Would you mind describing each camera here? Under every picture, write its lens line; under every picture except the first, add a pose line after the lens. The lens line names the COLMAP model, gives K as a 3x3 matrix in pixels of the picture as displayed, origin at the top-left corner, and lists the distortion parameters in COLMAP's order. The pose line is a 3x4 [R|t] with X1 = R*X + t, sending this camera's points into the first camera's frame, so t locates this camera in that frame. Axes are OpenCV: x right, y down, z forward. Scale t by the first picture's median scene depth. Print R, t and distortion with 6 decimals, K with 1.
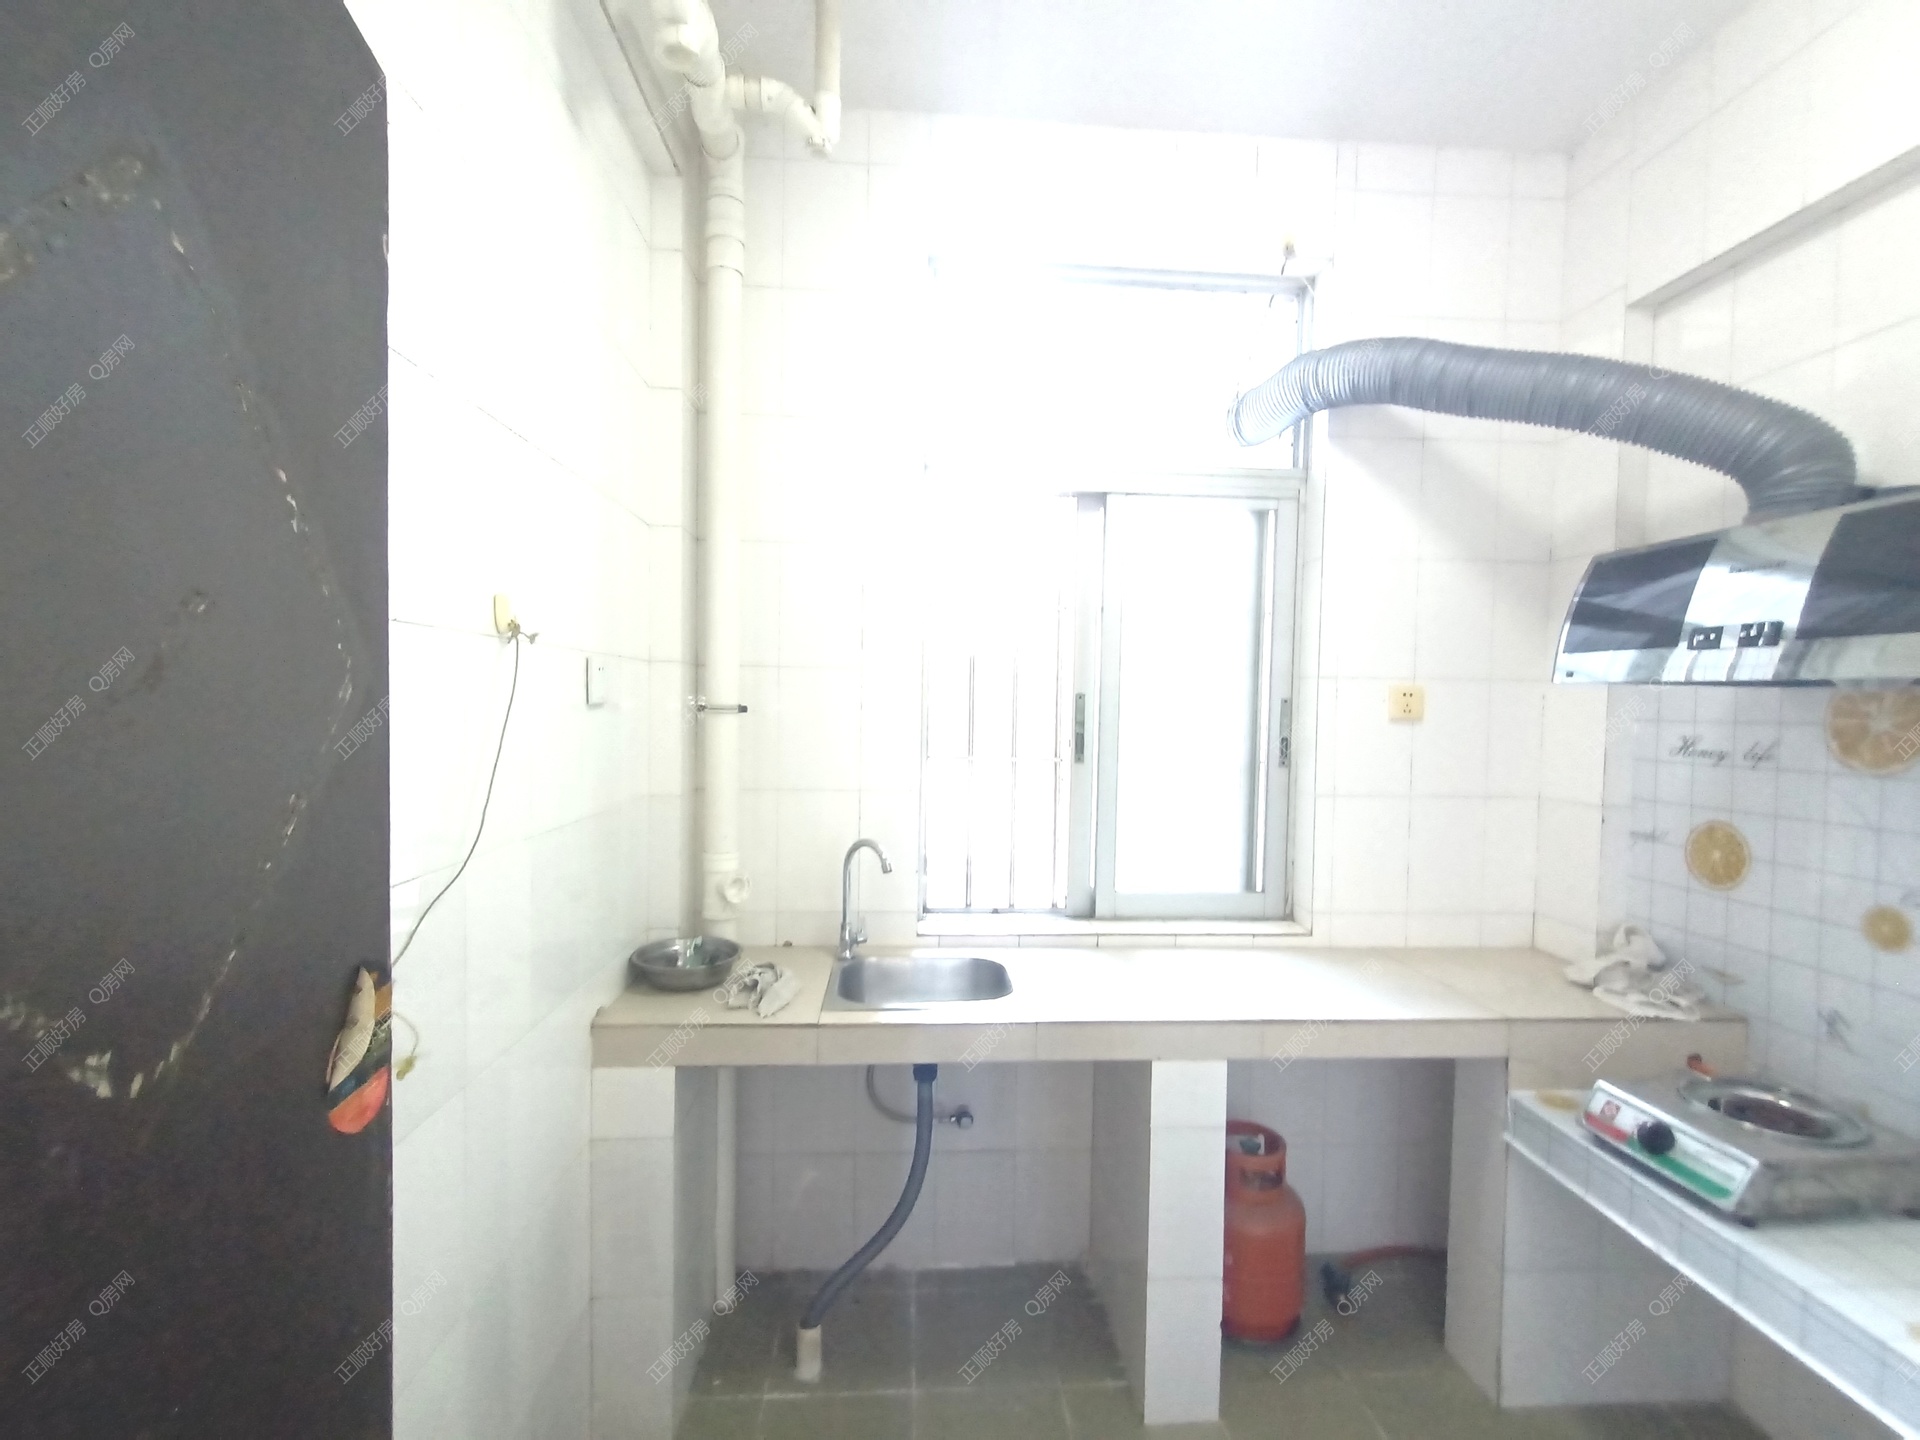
lens RADIAL K [[870.0, 0, 948.6], [0, 870.0, 724.7], [0, 0, 1]] dist [0.003884, -0.000741]
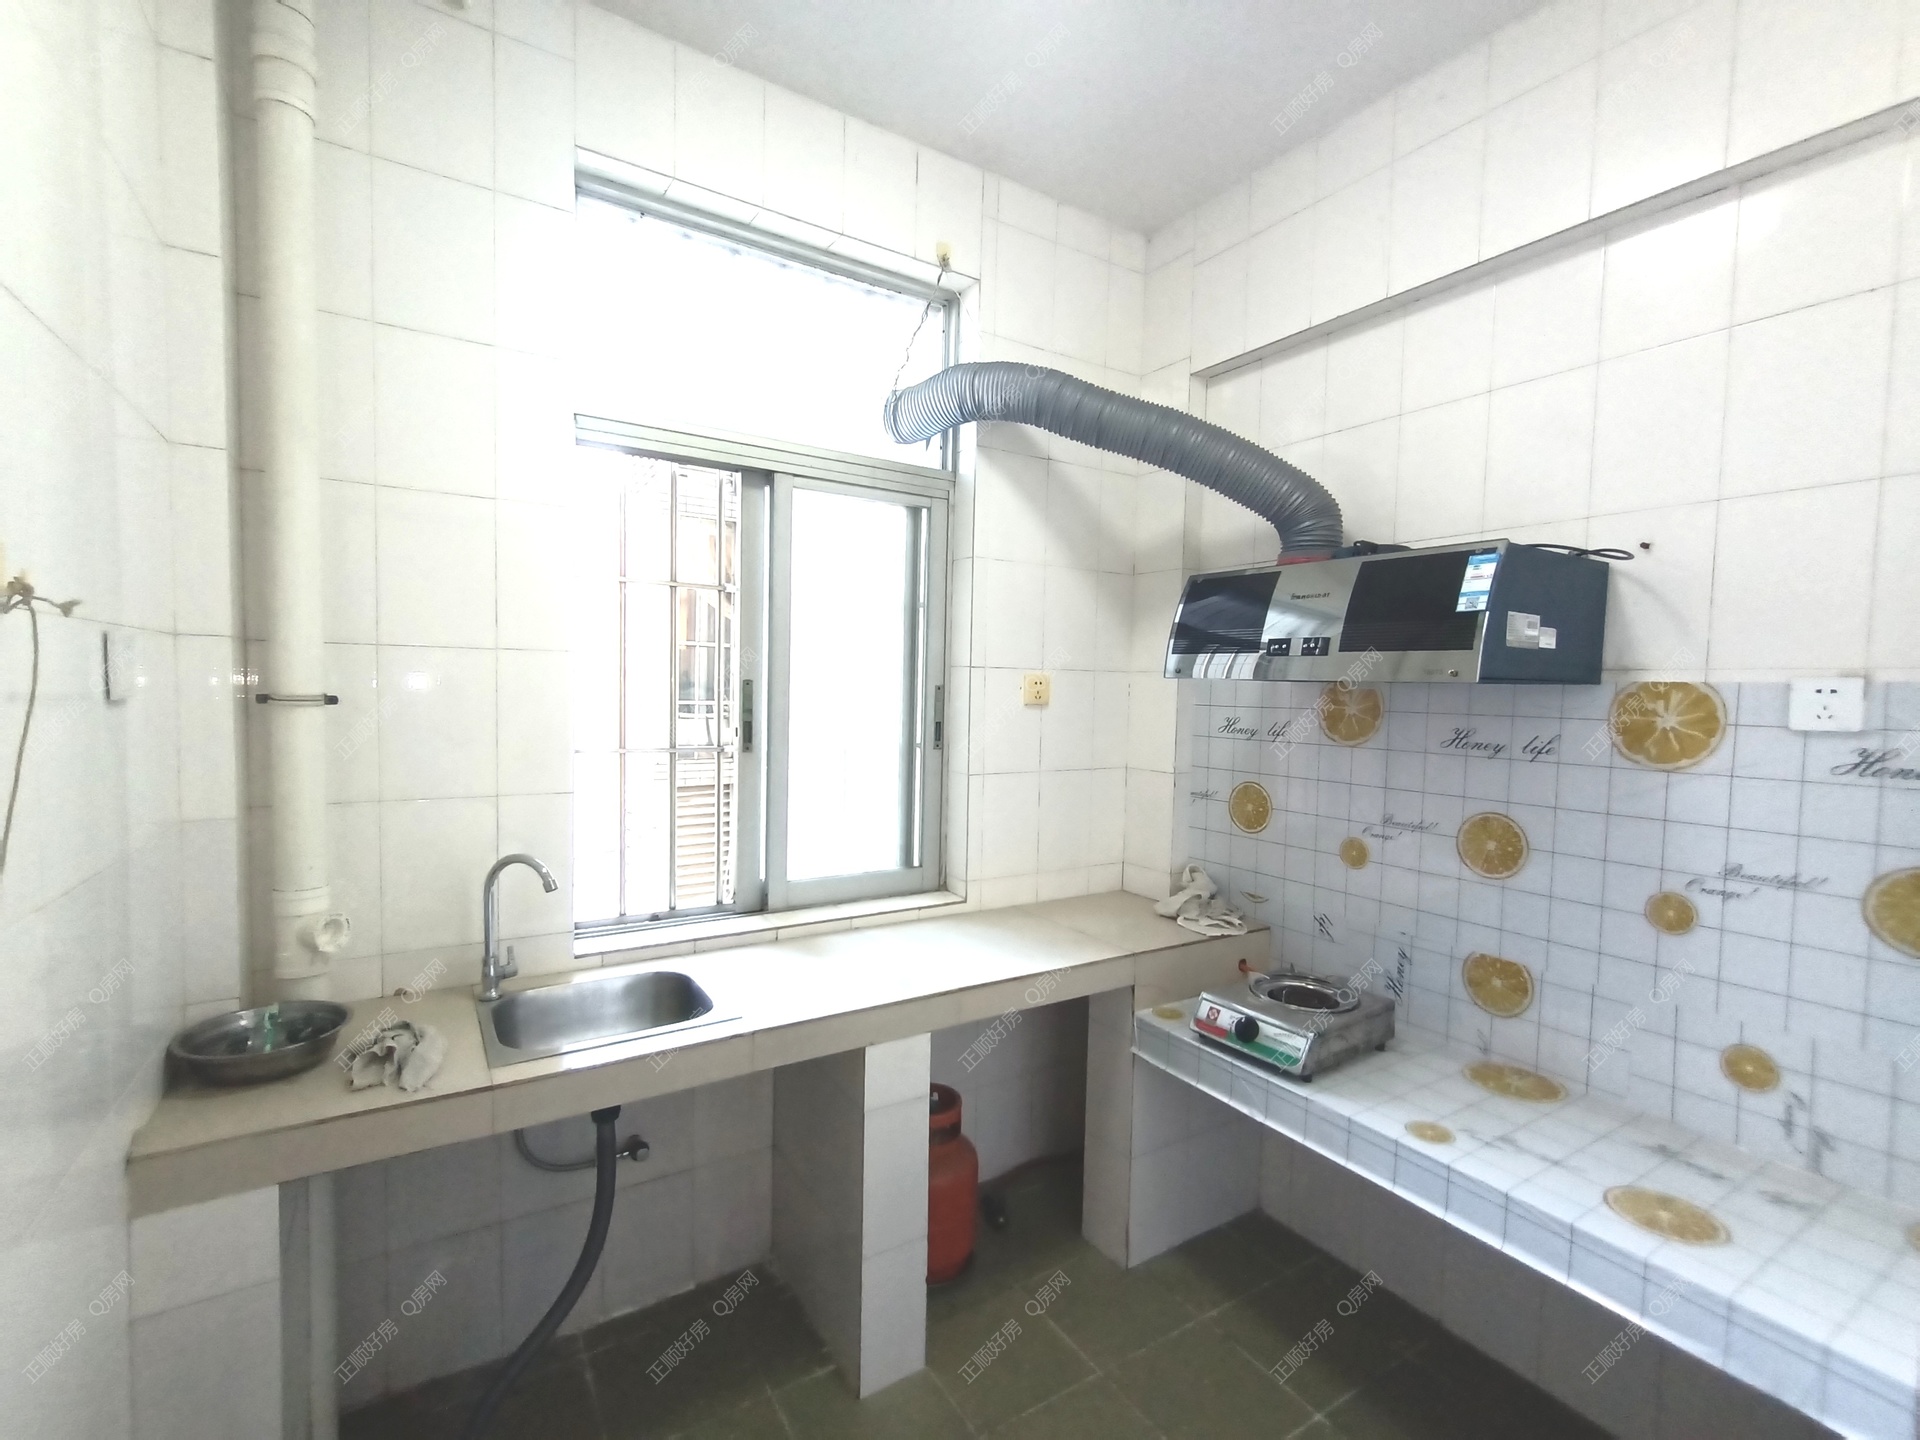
lens RADIAL K [[870.0, 0, 954.0], [0, 870.0, 724.7], [0, 0, 1]] dist [0.003884, -0.000741]
pose [[0.871734, -0.020380, 0.489556, -0.140697], [0.005403, 0.999474, 0.031987, -0.018592], [-0.489950, -0.025239, 0.871385, 0.063093]]
